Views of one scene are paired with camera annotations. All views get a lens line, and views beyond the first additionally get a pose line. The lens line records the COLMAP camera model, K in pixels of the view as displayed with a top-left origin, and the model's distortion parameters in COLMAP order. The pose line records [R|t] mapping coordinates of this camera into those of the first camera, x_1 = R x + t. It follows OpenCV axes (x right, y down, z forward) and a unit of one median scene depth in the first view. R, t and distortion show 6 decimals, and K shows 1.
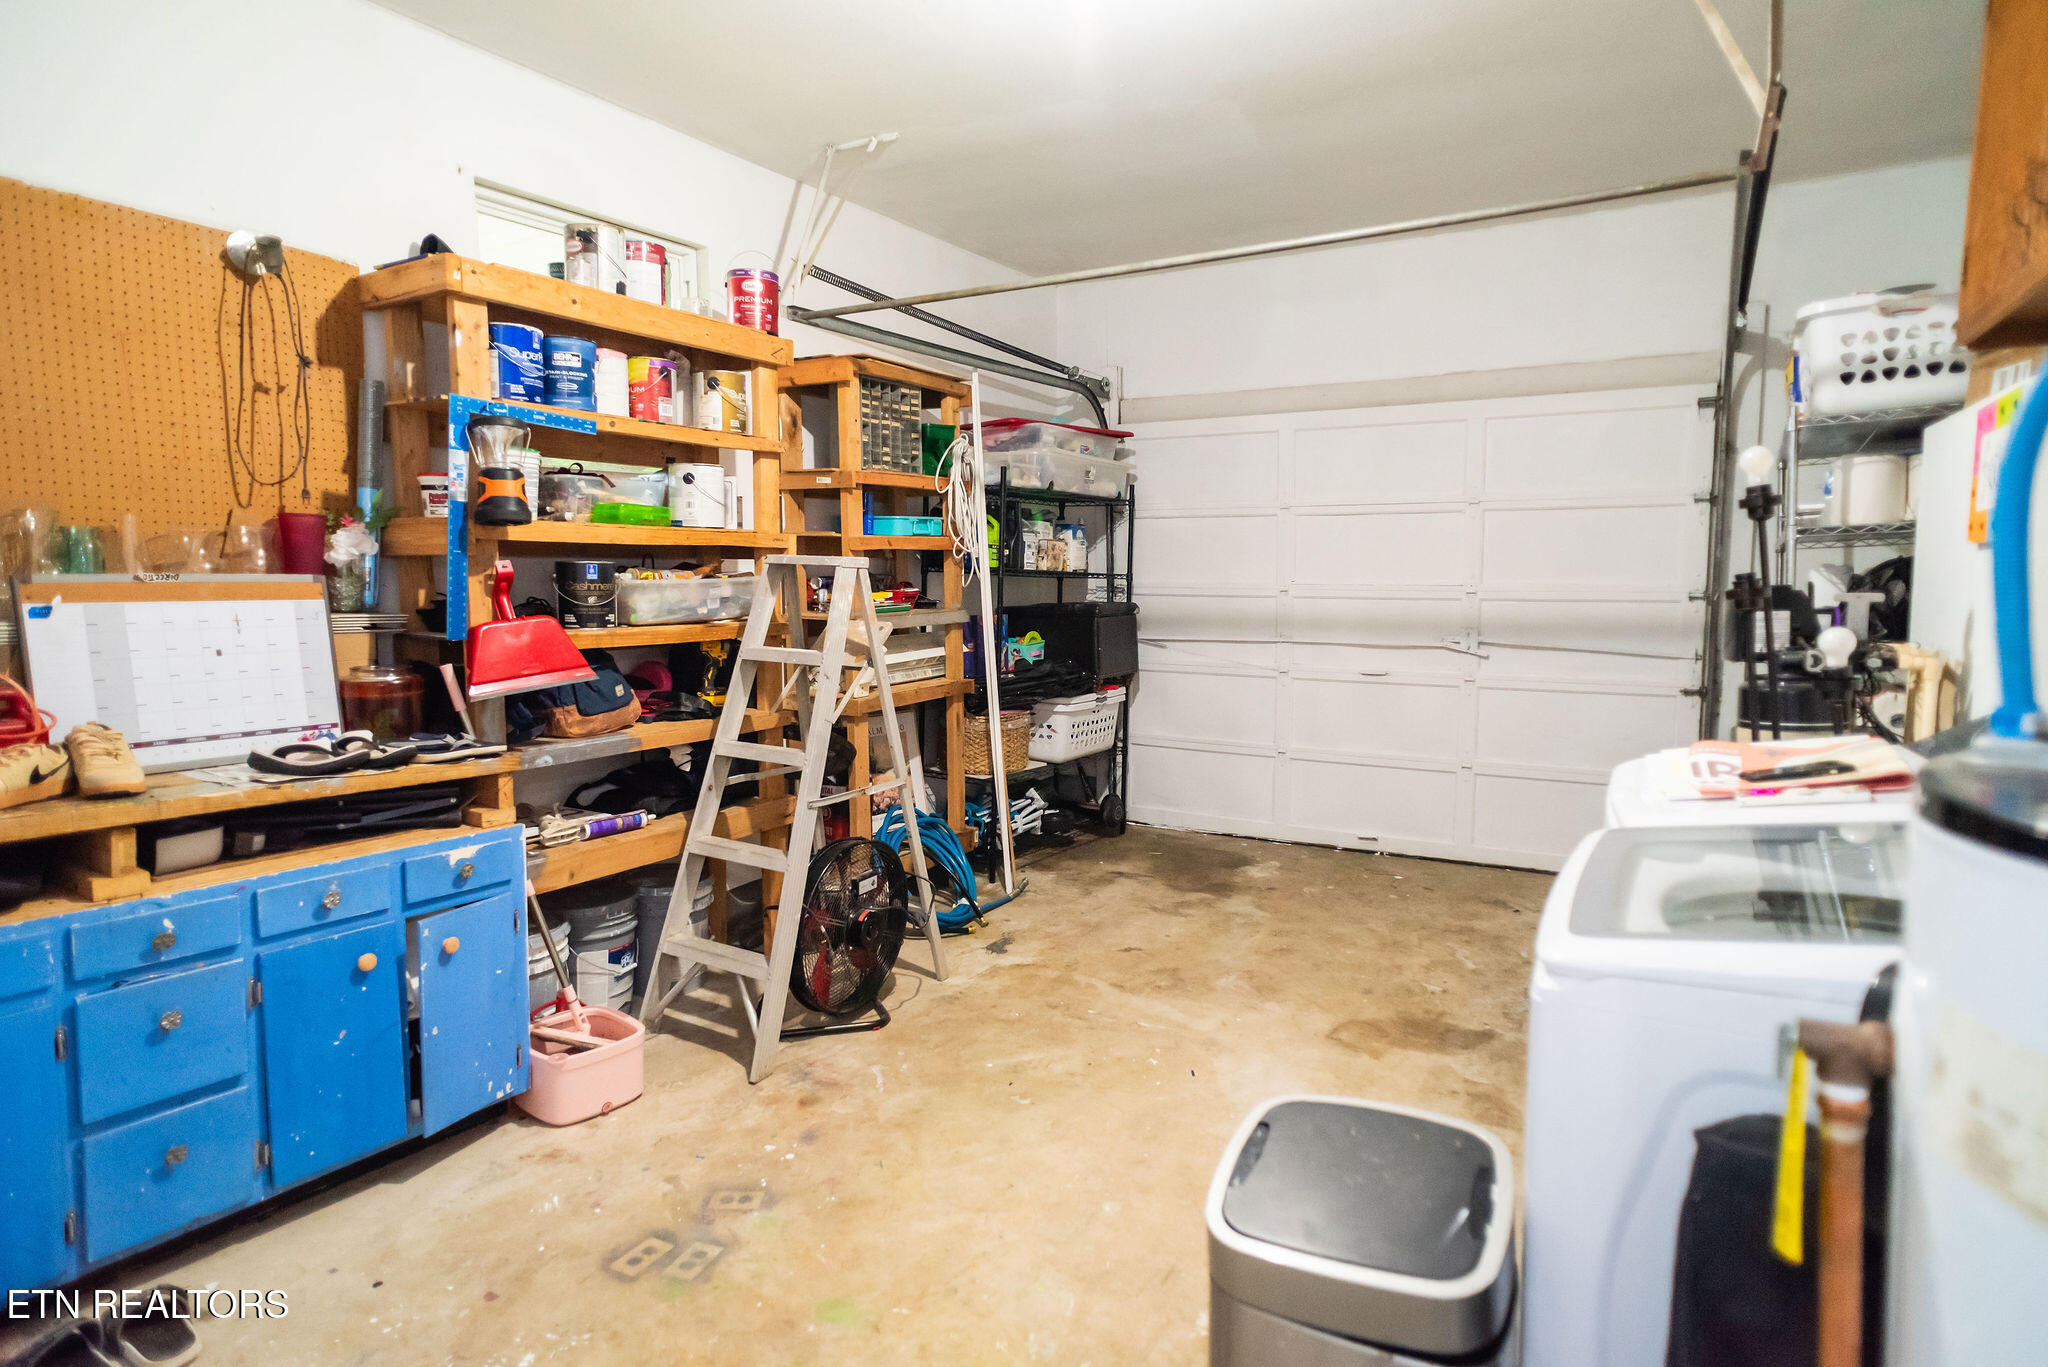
lens RADIAL K [[1134.2, 0, 1021.3], [0, 1134.2, 675.5], [0, 0, 1]] dist [-0.002844, -0.004965]
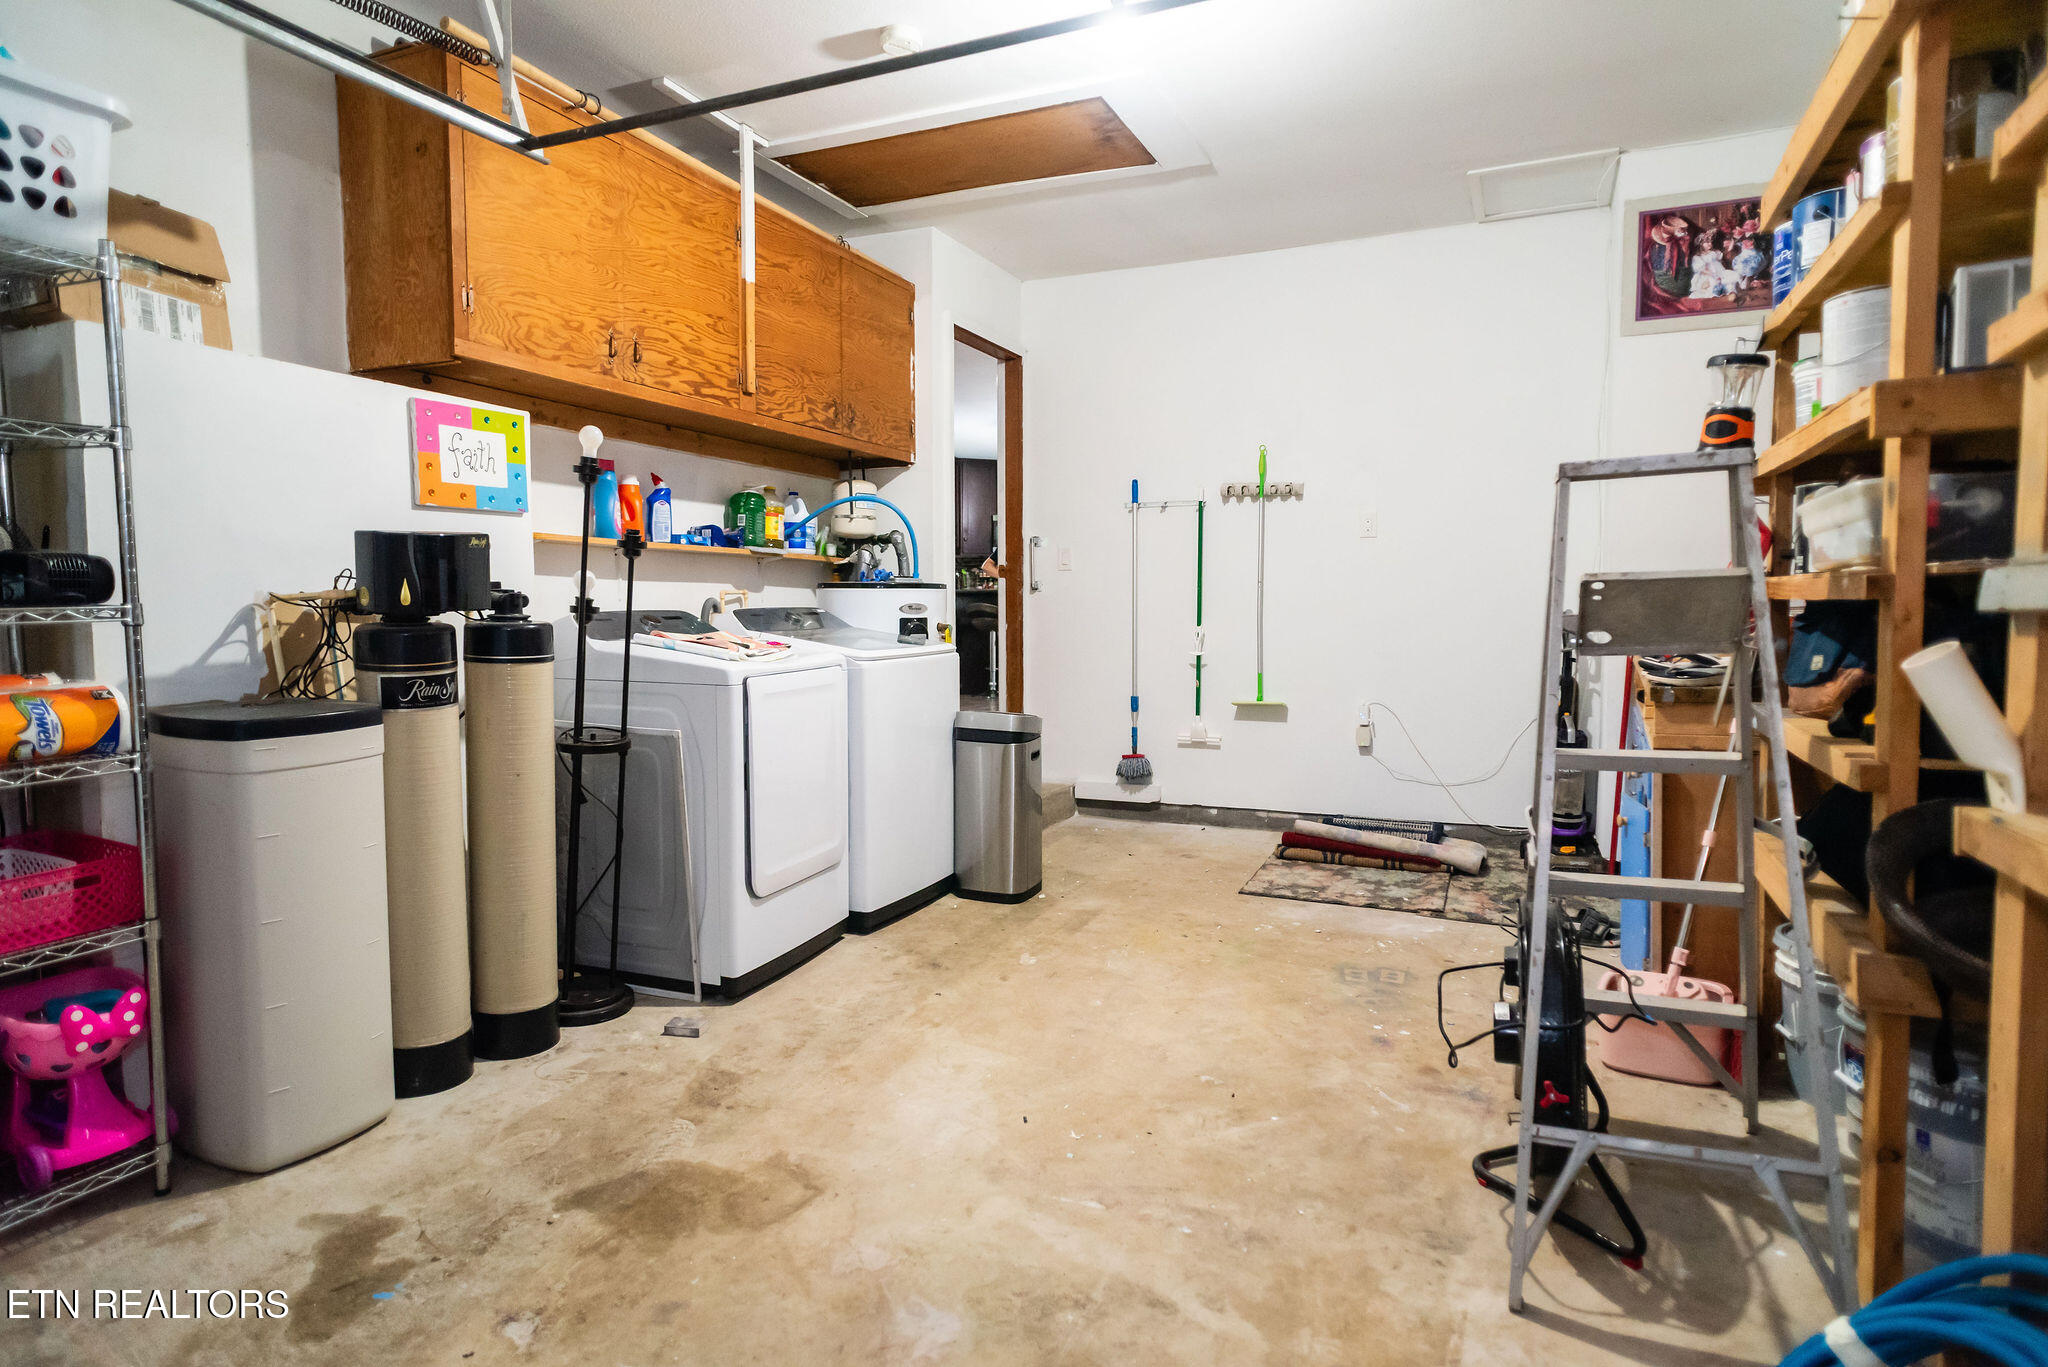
lens RADIAL K [[1134.2, 0, 1027.8], [0, 1134.2, 673.8], [0, 0, 1]] dist [-0.002844, -0.004965]
pose [[-0.993671, 0.013480, -0.111517, 0.220074], [-0.003979, 0.987925, 0.154882, -0.088258], [0.112258, 0.154346, -0.981619, 1.630600]]
